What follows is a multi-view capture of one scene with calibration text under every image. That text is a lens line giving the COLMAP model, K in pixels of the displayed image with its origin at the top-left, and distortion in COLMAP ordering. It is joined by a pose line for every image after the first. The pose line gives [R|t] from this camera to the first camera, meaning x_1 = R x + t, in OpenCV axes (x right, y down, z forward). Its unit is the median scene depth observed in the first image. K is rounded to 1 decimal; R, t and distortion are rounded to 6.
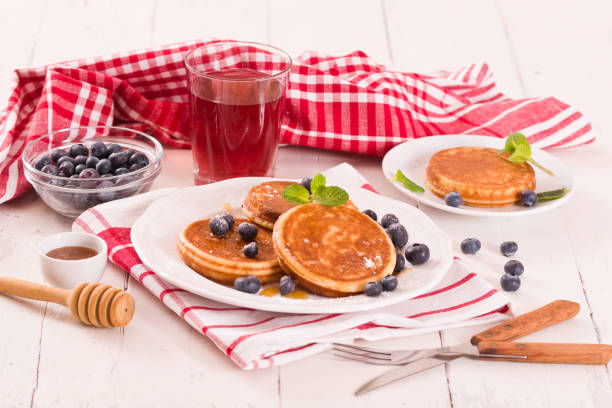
lens RADIAL K [[2219.9, 0, 306.0], [0, 2219.9, 204.0], [0, 0, 1]] dist [-0.168293, -1.235903]
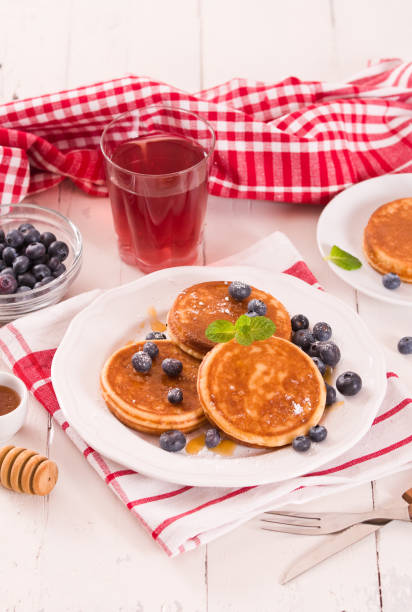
lens RADIAL K [[2582.7, 0, 206.0], [0, 2582.7, 306.0], [0, 0, 1]] dist [-0.049306, 1.551252]
pose [[0.998360, -0.030349, -0.048545, 0.043038], [0.043026, 0.957113, 0.286504, -0.328636], [0.037768, -0.288122, 0.956849, -0.064292]]
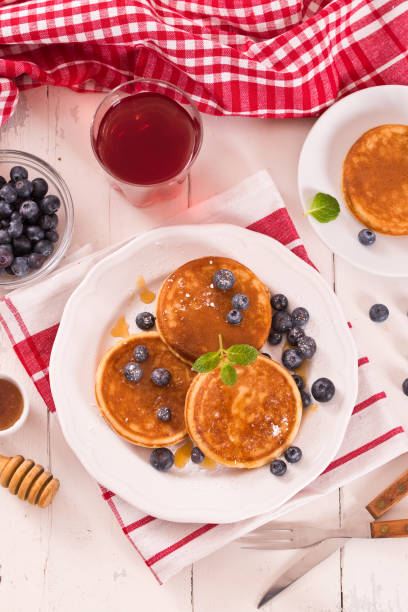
lens RADIAL K [[2219.9, 0, 204.0], [0, 2219.9, 306.0], [0, 0, 1]] dist [-0.168293, -1.235903]
pose [[0.999506, 0.006871, -0.030662, 0.025352], [0.020547, 0.595347, 0.803206, -0.833652], [0.023773, -0.803439, 0.594912, 0.399019]]
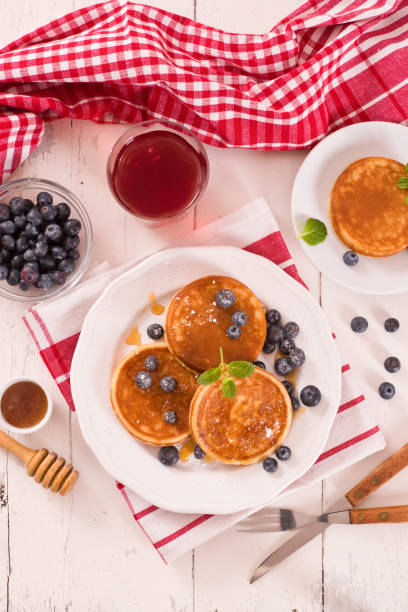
lens RADIAL K [[1255.4, 0, 202.1], [0, 1255.4, 316.7], [0, 0, 1]] dist [0.024346, -0.084313]
pose [[0.999418, 0.024238, -0.024000, 0.006781], [0.008831, 0.495745, 0.868423, -0.579800], [0.032947, -0.868130, 0.495243, 0.688323]]
